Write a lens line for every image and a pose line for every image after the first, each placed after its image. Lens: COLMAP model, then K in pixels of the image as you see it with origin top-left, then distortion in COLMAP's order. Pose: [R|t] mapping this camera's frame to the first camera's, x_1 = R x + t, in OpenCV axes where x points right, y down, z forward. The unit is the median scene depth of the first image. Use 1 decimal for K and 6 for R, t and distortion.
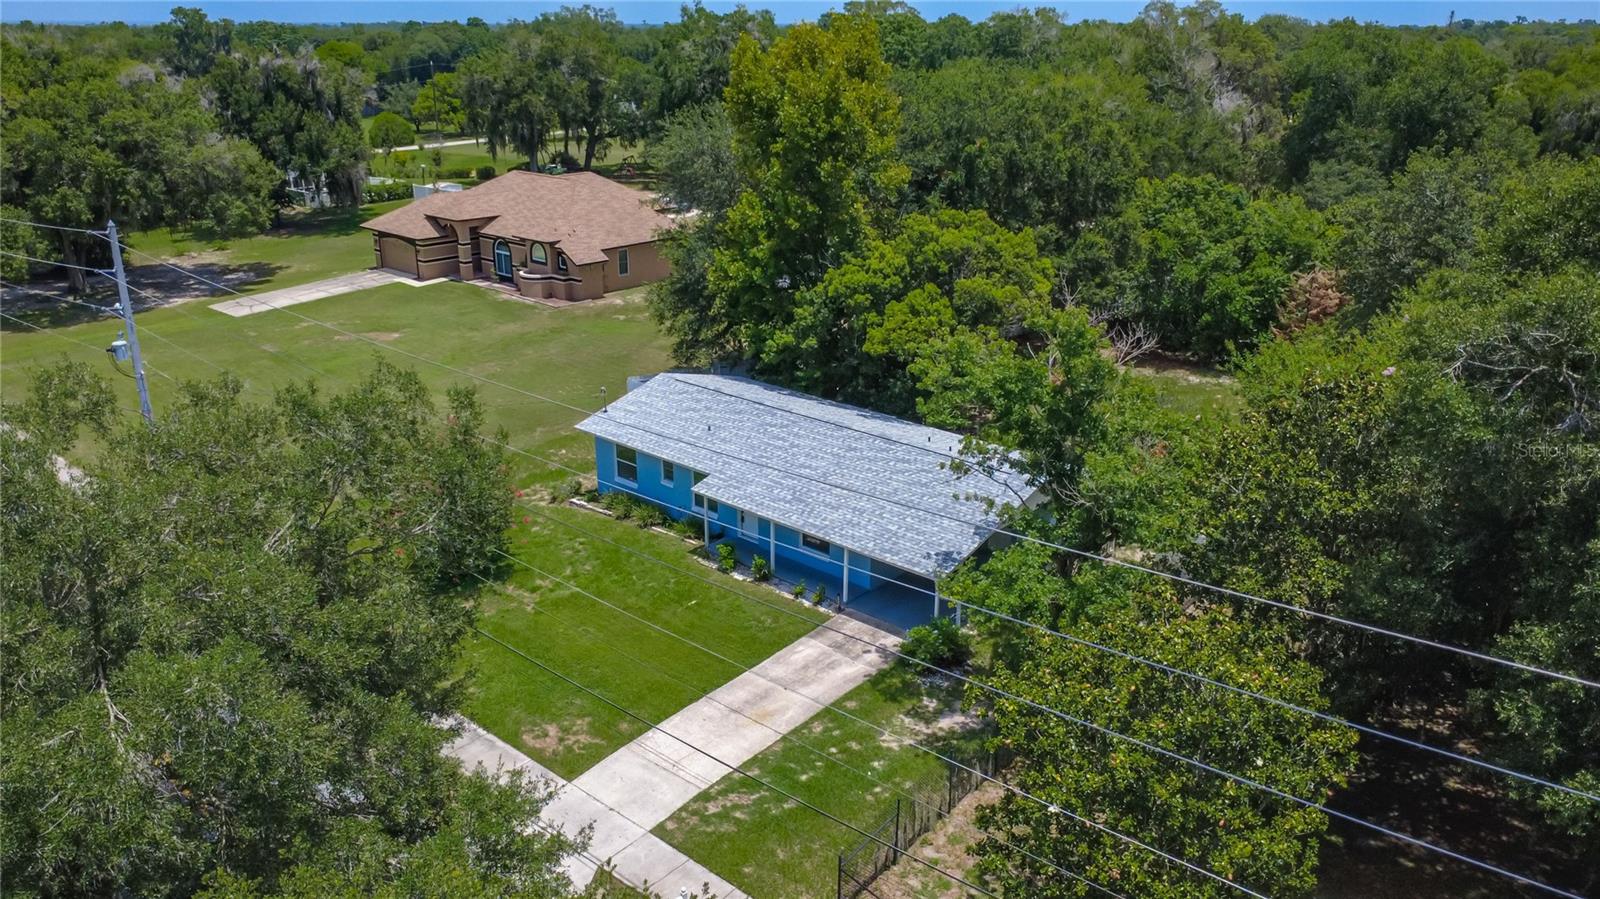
lens RADIAL K [[1171.6, 0, 800.0], [0, 1171.6, 449.5], [0, 0, 1]] dist [-0.001635, 0.004274]
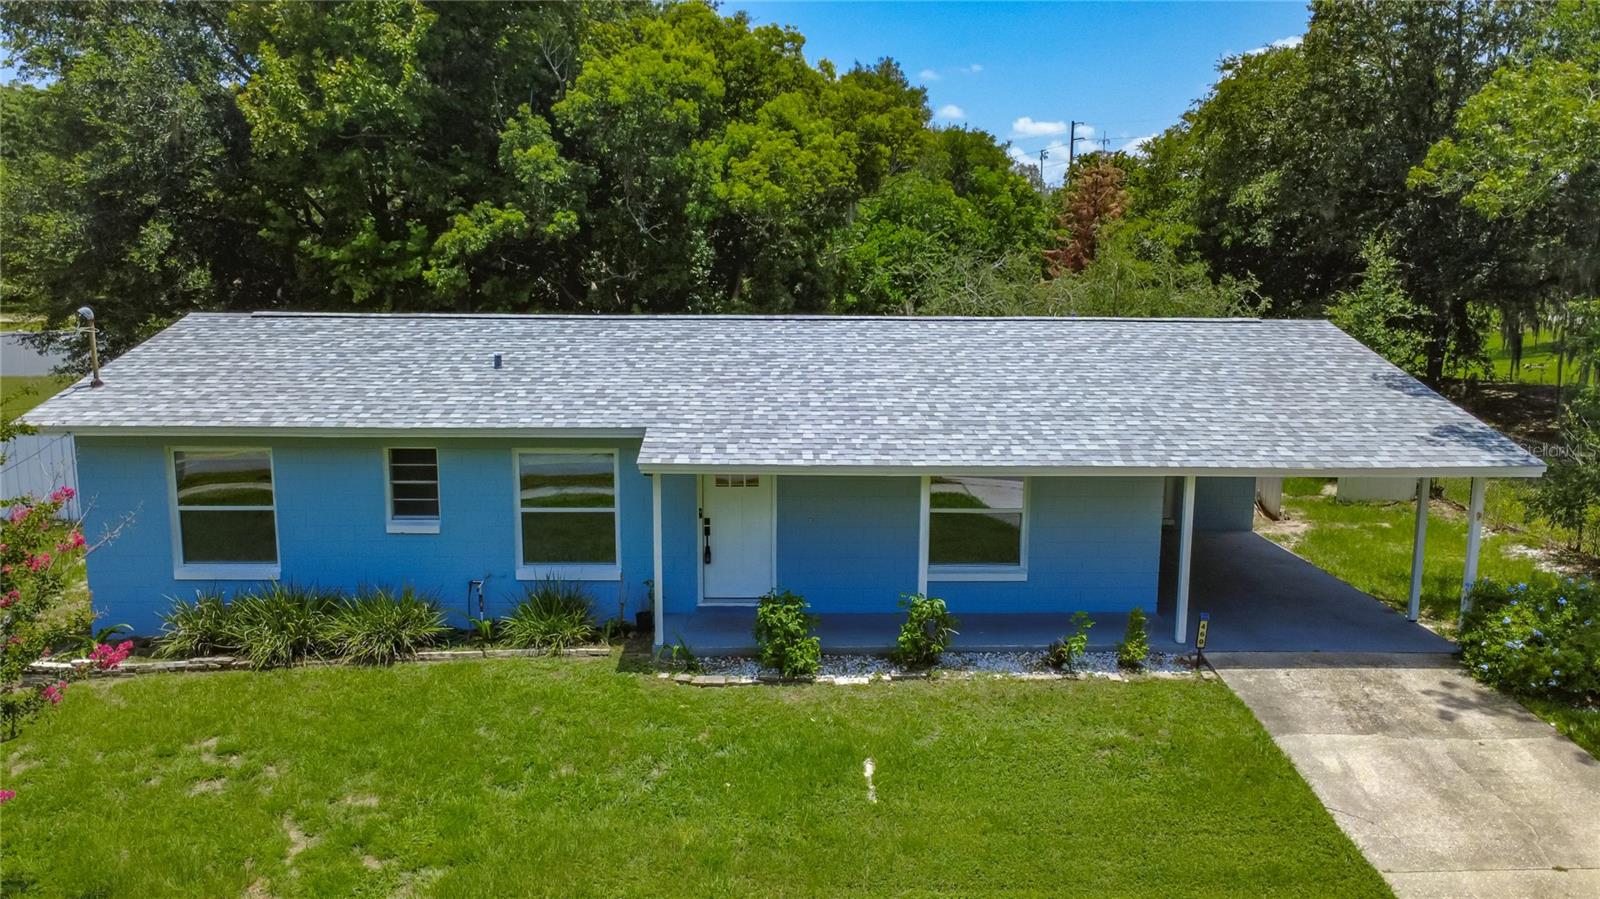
lens RADIAL K [[1168.6, 0, 800.0], [0, 1168.6, 449.5], [0, 0, 1]] dist [-0.006479, -0.001058]
pose [[0.735274, -0.101986, 0.670053, -0.238280], [0.228237, 0.968132, -0.103097, 0.063517], [-0.638185, 0.228735, 0.735119, 0.625519]]
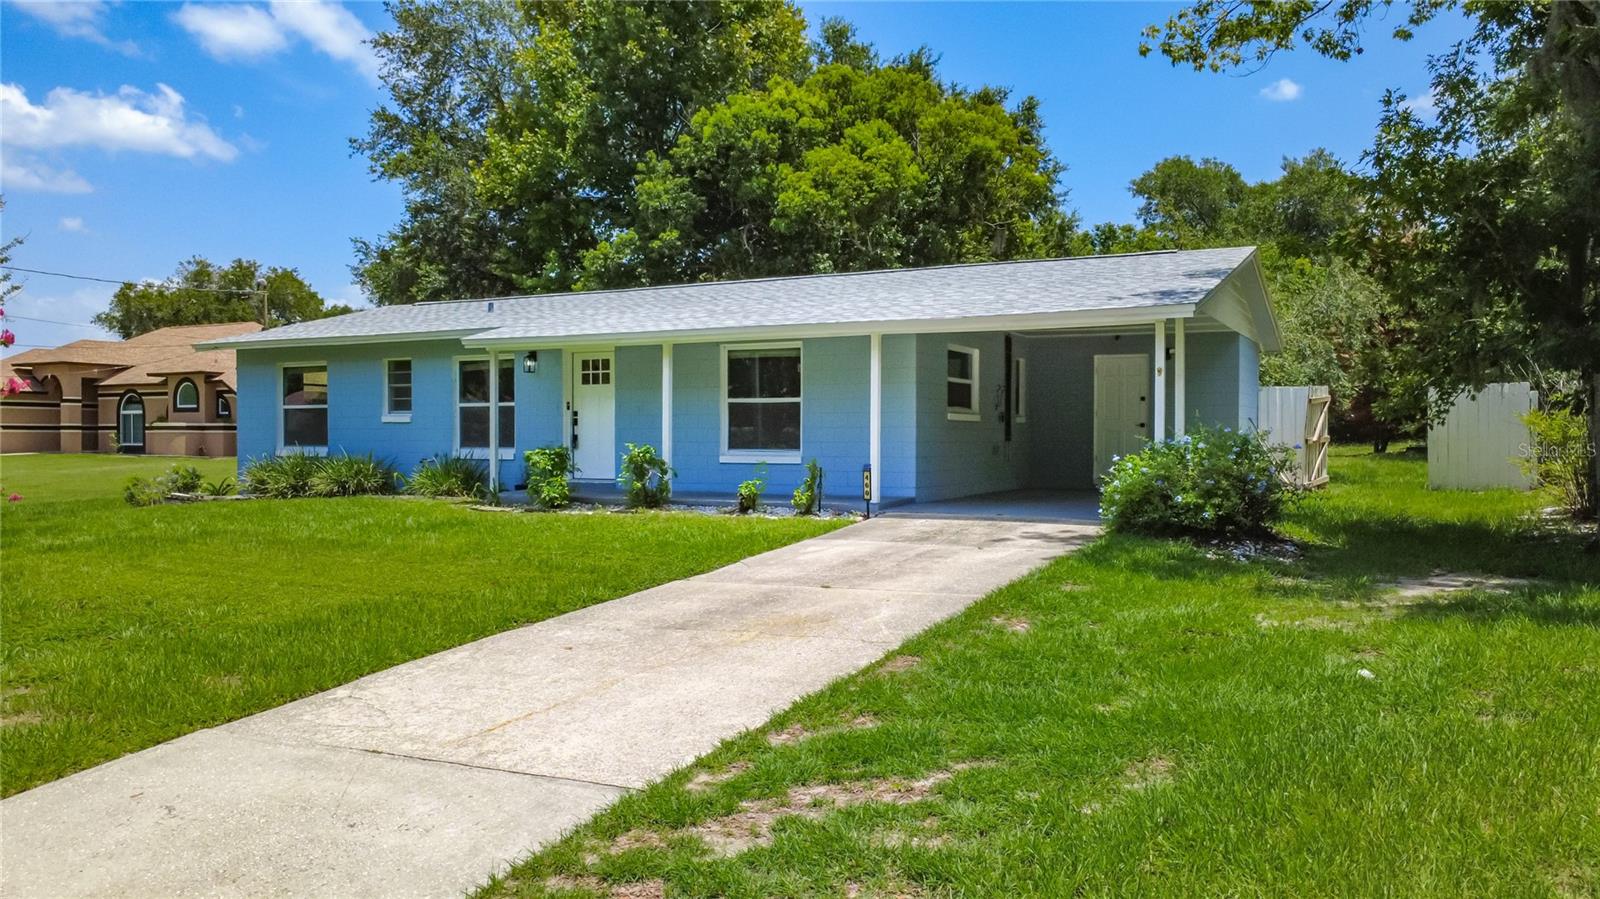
lens RADIAL K [[1171.6, 0, 800.0], [0, 1171.6, 449.5], [0, 0, 1]] dist [-0.001635, 0.004274]
pose [[0.971207, -0.004681, 0.238190, -0.063797], [0.083382, 0.943250, -0.321446, 0.189061], [-0.223167, 0.332052, 0.916481, 0.506471]]
